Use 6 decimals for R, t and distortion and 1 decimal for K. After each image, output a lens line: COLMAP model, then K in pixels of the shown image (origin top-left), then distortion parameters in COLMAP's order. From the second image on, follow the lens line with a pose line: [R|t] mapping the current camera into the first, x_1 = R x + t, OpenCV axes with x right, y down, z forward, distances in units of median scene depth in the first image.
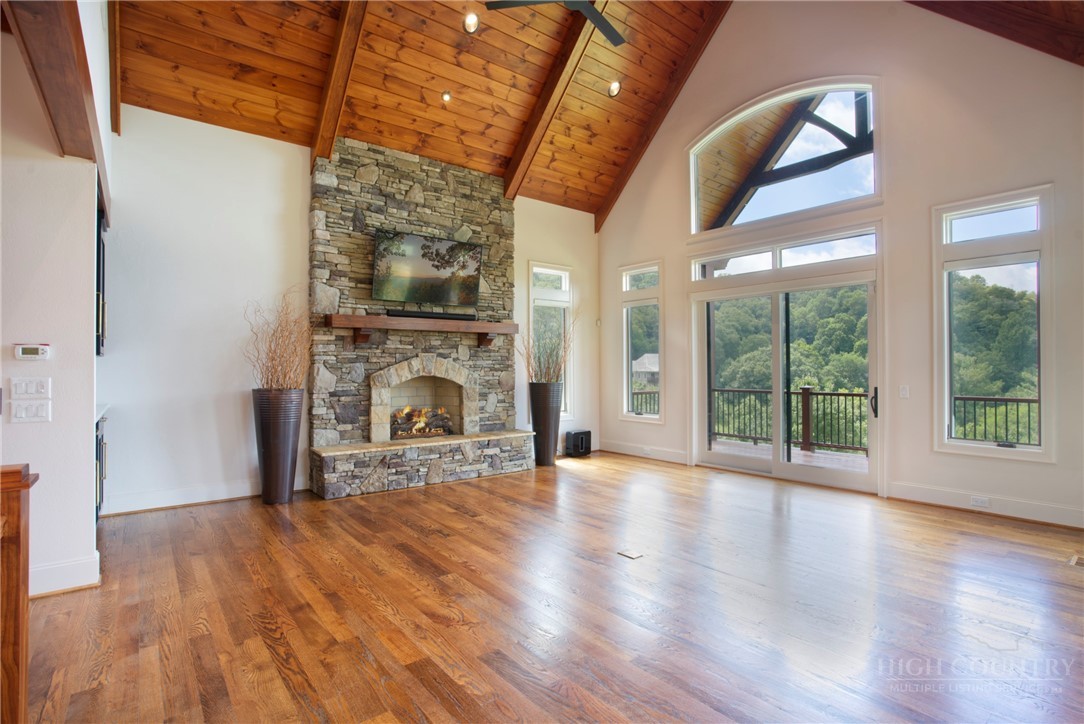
lens RADIAL K [[530.2, 0, 545.5], [0, 530.2, 362.0], [0, 0, 1]] dist [-0.079108, 0.036991]
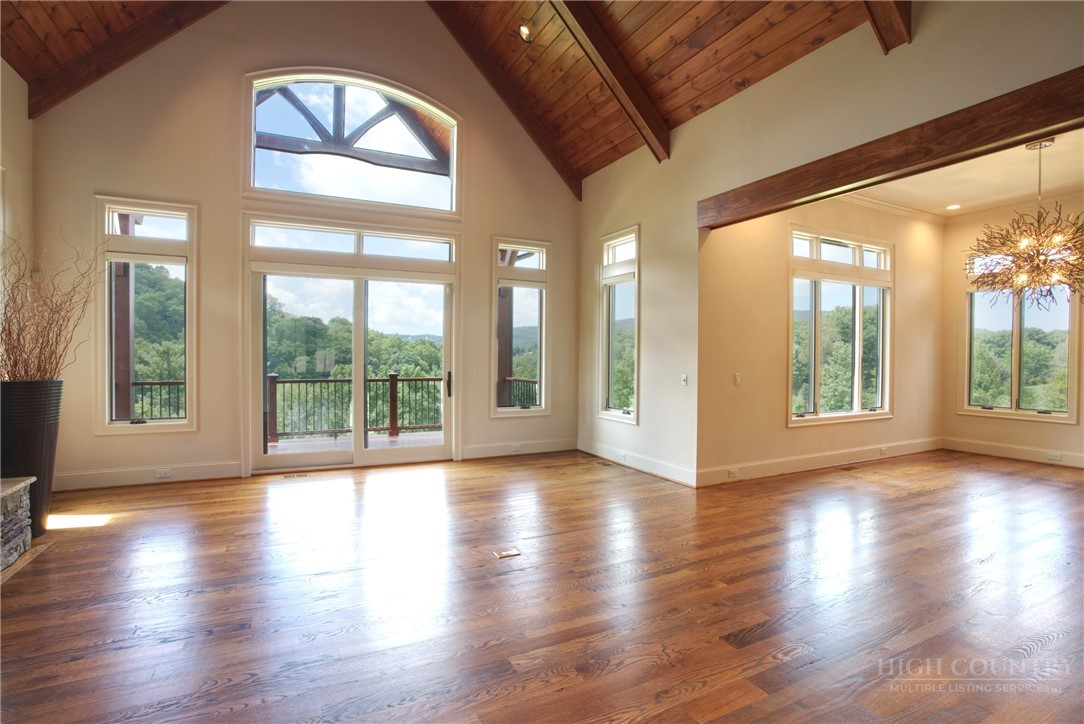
lens RADIAL K [[530.2, 0, 545.5], [0, 530.2, 362.0], [0, 0, 1]] dist [-0.079108, 0.036991]
pose [[0.208745, -0.009060, 0.977928, -0.434194], [-0.015501, 0.999801, 0.012571, 0.005856], [-0.977847, -0.017783, 0.208563, 0.434037]]
